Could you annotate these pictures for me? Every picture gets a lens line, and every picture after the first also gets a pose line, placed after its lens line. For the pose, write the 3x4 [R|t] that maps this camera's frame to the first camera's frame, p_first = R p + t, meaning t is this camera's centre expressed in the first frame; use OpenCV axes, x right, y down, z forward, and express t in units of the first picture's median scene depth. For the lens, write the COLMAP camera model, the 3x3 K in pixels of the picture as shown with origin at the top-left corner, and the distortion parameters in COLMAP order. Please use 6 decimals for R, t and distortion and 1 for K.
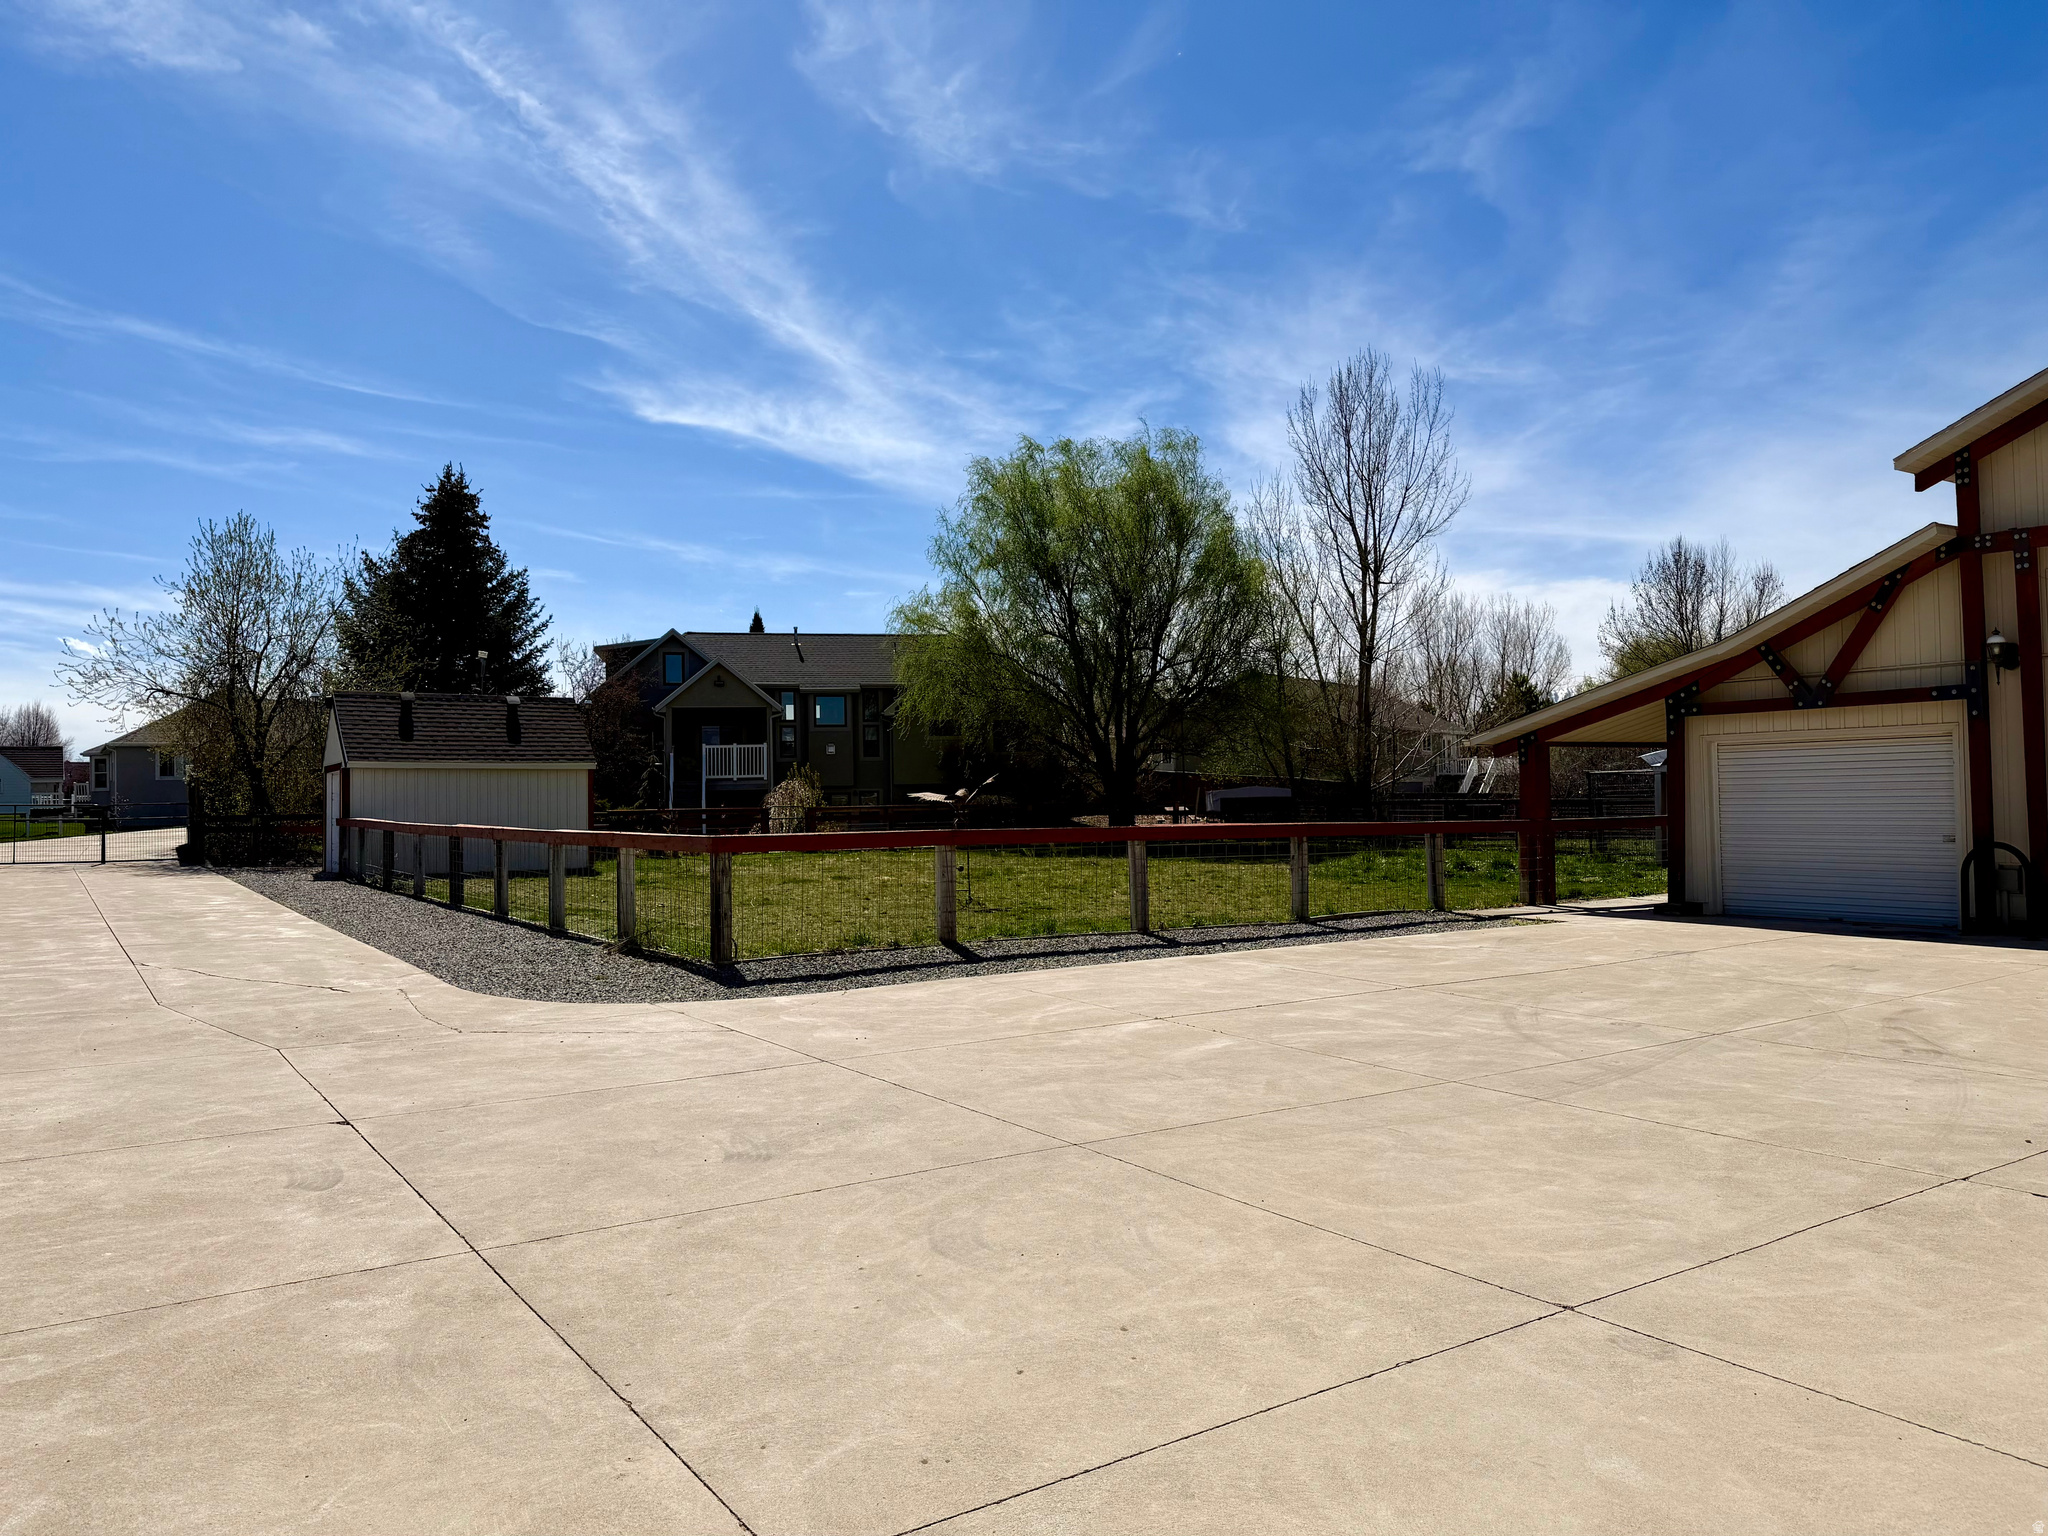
lens RADIAL K [[1445.7, 0, 1024.1], [0, 1445.7, 703.6], [0, 0, 1]] dist [0.042773, -0.033592]
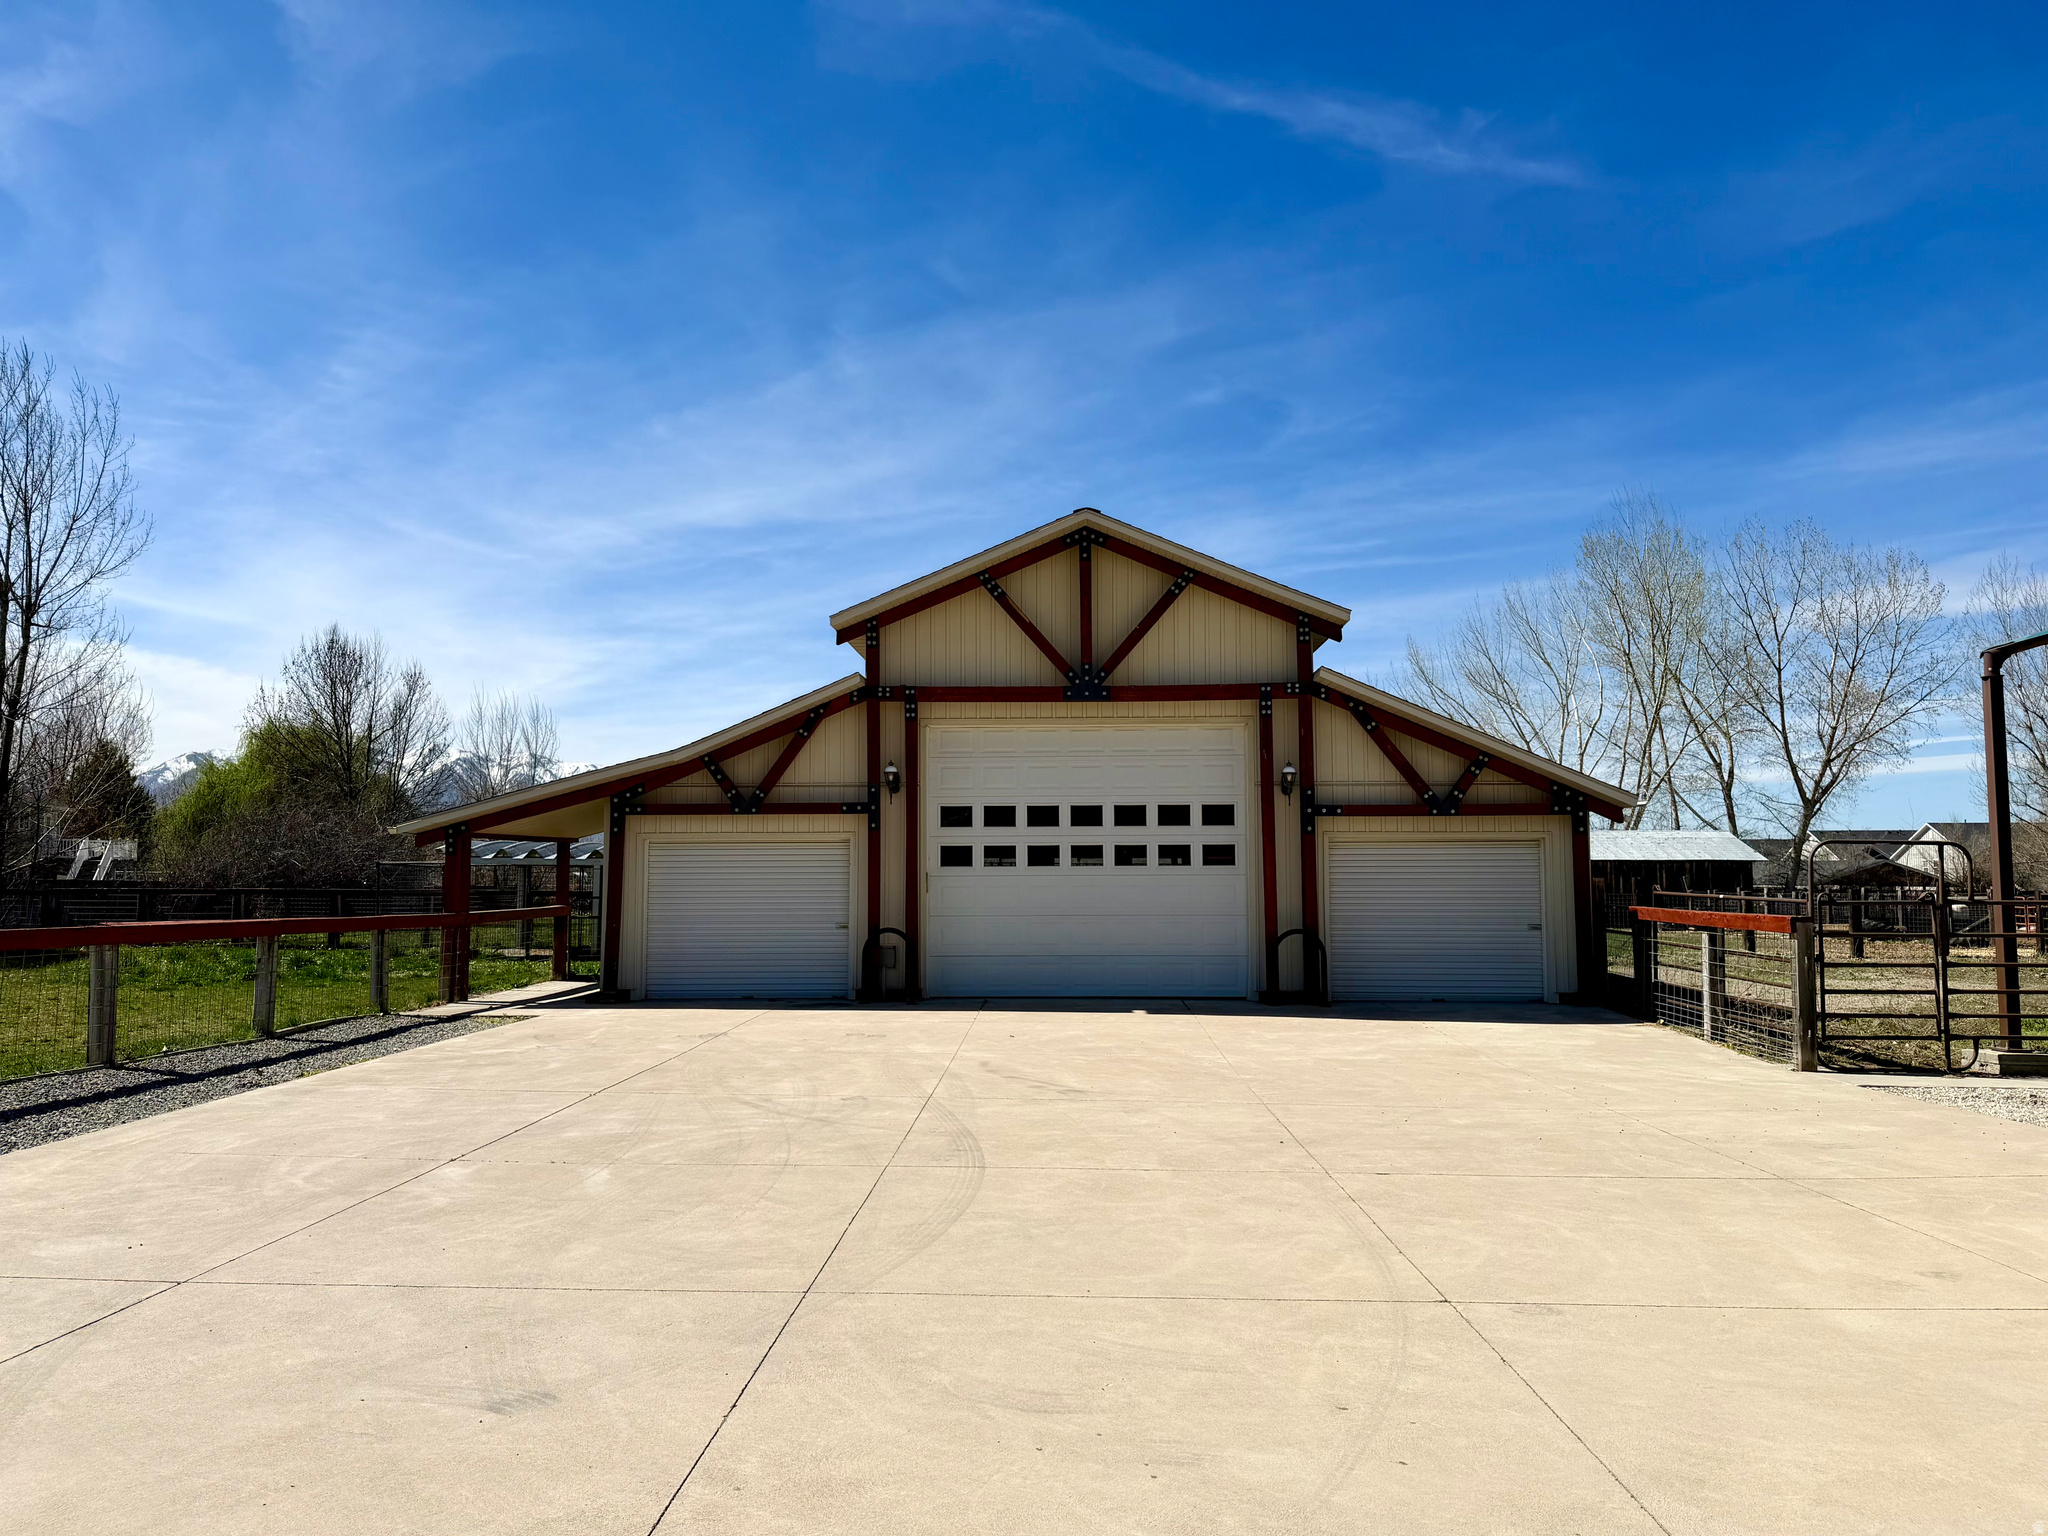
lens RADIAL K [[1445.7, 0, 1019.6], [0, 1445.7, 766.0], [0, 0, 1]] dist [0.042773, -0.033592]
pose [[0.591369, 0.074206, 0.802979, -0.763383], [-0.061219, 0.997015, -0.047052, 0.016243], [-0.804074, -0.021333, 0.594147, 0.439852]]
